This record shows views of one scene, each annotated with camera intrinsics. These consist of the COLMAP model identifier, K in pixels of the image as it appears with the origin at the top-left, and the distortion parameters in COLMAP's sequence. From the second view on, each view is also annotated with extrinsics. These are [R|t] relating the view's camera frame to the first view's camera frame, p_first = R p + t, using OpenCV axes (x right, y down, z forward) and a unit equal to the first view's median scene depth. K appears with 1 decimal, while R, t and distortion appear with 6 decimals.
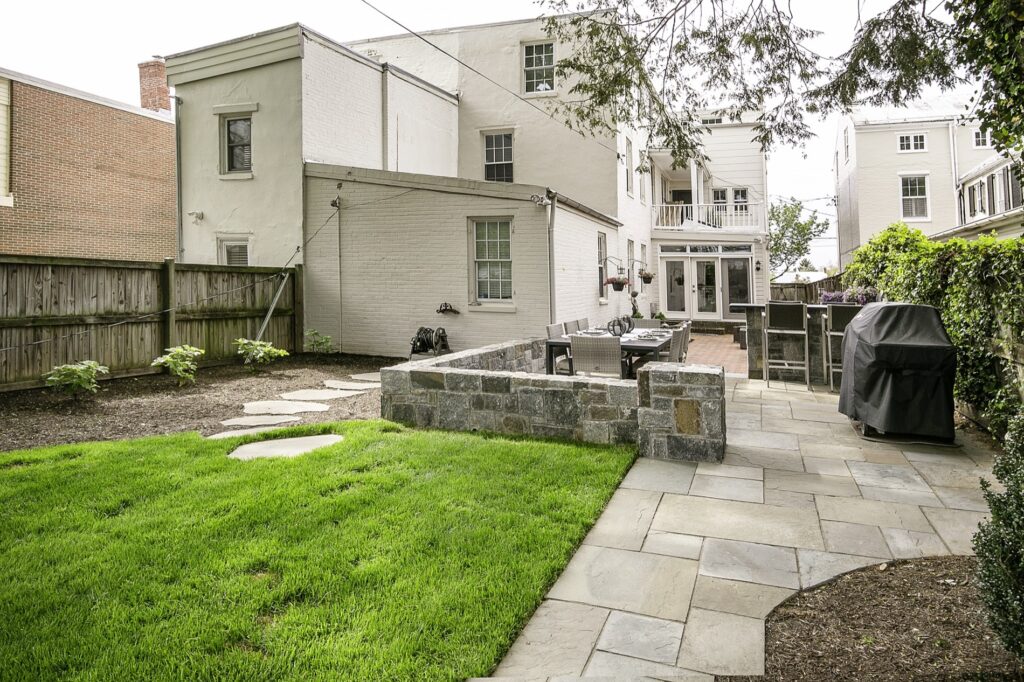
lens RADIAL K [[597.4, 0, 512.0], [0, 597.4, 341.0], [0, 0, 1]] dist [-0.001333, -0.000245]
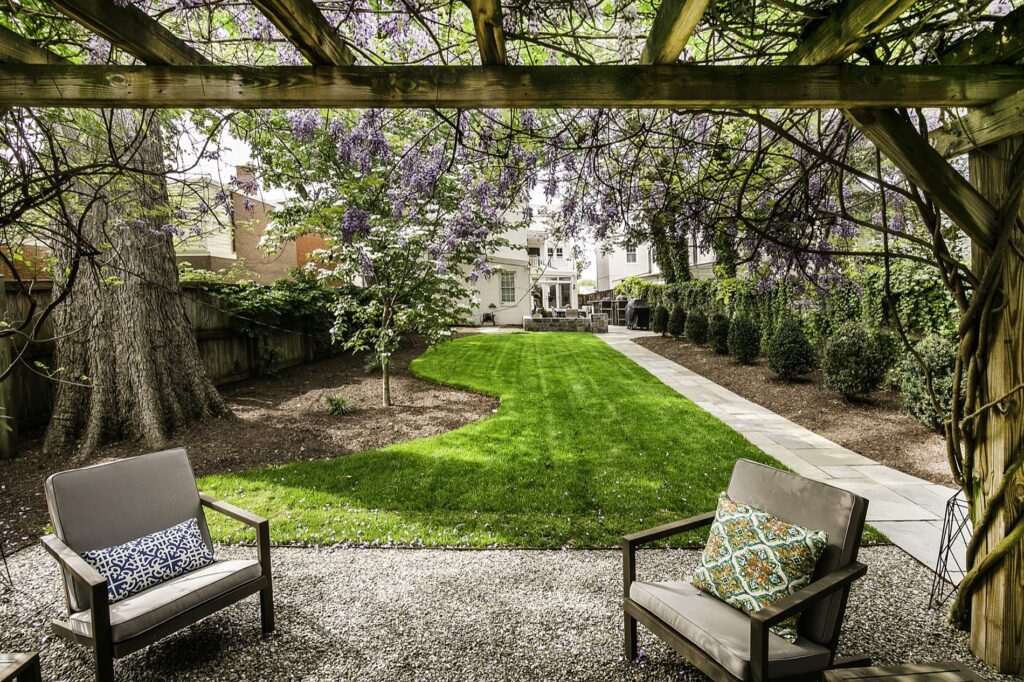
lens RADIAL K [[494.7, 0, 512.0], [0, 494.7, 341.0], [0, 0, 1]] dist [0.000272, 0.000009]
pose [[0.933724, -0.045161, 0.355133, -0.828800], [0.046730, 0.998899, 0.004164, 0.101238], [-0.354930, 0.012708, 0.934807, -1.126025]]
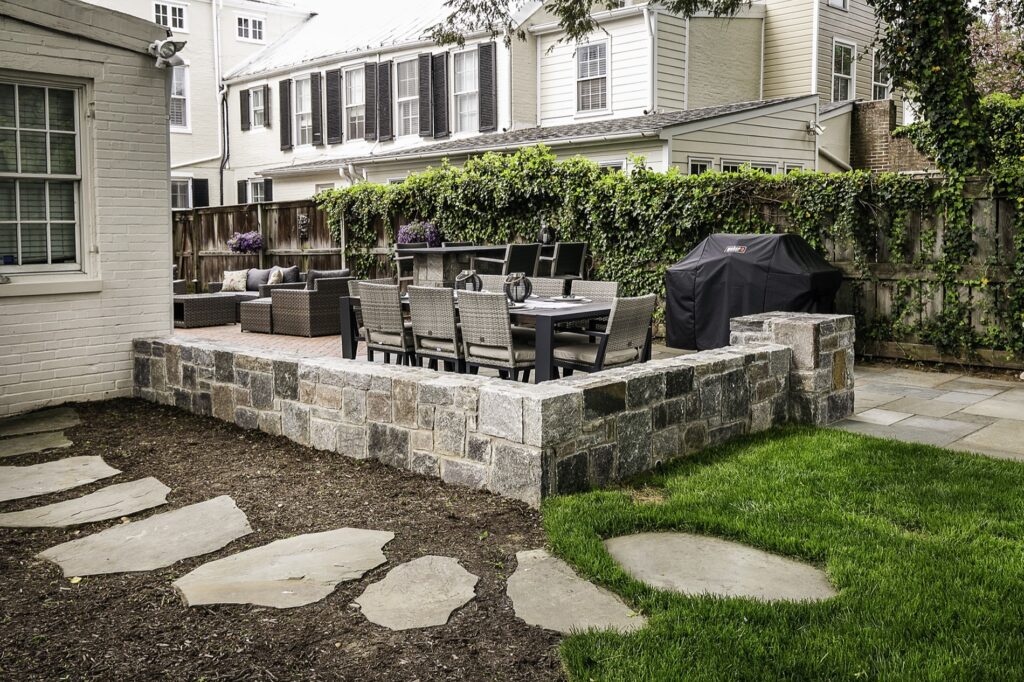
lens RADIAL K [[980.5, 0, 512.0], [0, 980.5, 341.0], [0, 0, 1]] dist [0.008053, 0.006459]
pose [[0.392437, -0.128205, 0.910800, -0.565317], [0.104959, 0.990012, 0.094131, -0.047368], [-0.913771, 0.058656, 0.401974, 0.402605]]
